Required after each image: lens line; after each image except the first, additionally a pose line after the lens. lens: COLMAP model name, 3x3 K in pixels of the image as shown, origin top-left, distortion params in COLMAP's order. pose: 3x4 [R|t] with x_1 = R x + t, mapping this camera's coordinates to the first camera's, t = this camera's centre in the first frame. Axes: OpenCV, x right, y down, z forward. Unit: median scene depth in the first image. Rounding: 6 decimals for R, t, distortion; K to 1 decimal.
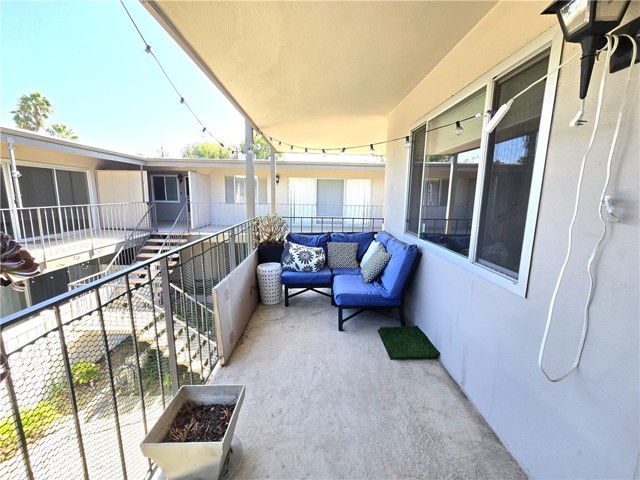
lens RADIAL K [[265.2, 0, 319.1], [0, 265.2, 236.0], [0, 0, 1]] dist [-0.002453, 0.000054]
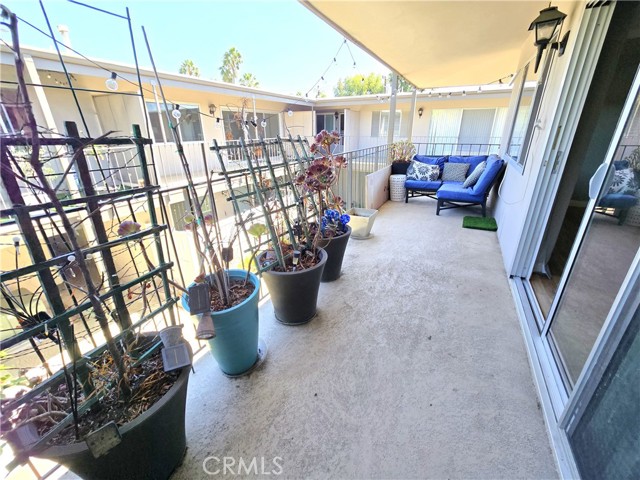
lens RADIAL K [[265.2, 0, 319.1], [0, 265.2, 236.0], [0, 0, 1]] dist [-0.002453, 0.000054]
pose [[0.874019, 0.159760, -0.458877, 0.162515], [-0.053375, 0.970253, 0.236135, 0.109483], [0.482952, -0.181894, 0.856547, -0.557175]]
